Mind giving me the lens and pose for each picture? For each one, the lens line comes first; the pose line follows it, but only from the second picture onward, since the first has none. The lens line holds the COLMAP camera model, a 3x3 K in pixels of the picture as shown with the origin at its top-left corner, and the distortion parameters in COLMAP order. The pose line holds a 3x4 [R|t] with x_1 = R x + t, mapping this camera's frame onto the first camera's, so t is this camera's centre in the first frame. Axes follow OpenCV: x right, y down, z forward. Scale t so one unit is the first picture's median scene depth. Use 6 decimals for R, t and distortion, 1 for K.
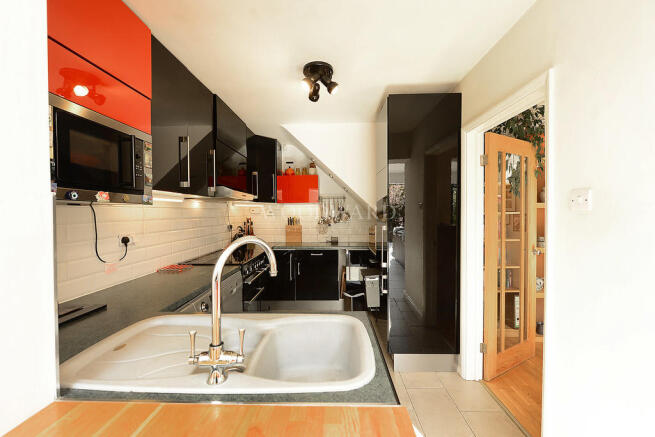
lens RADIAL K [[260.7, 0, 327.5], [0, 260.7, 218.5], [0, 0, 1]] dist [-0.001165, -0.000274]
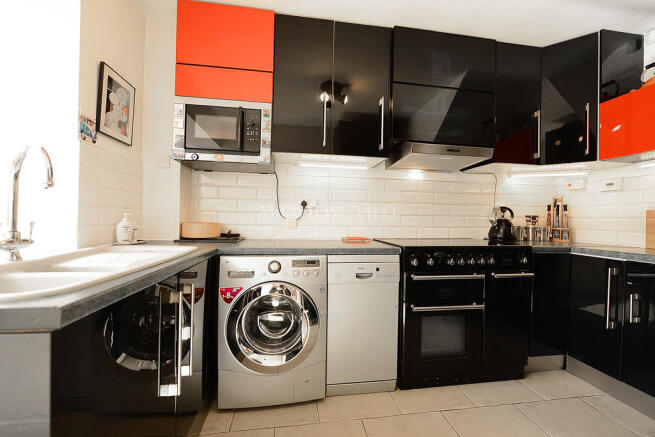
lens RADIAL K [[260.7, 0, 327.5], [0, 260.7, 218.5], [0, 0, 1]] dist [-0.001165, -0.000274]
pose [[0.176585, 0.012822, -0.984202, 0.478207], [-0.038691, 0.999233, 0.006076, 0.160635], [0.983525, 0.037007, 0.176946, 1.037490]]
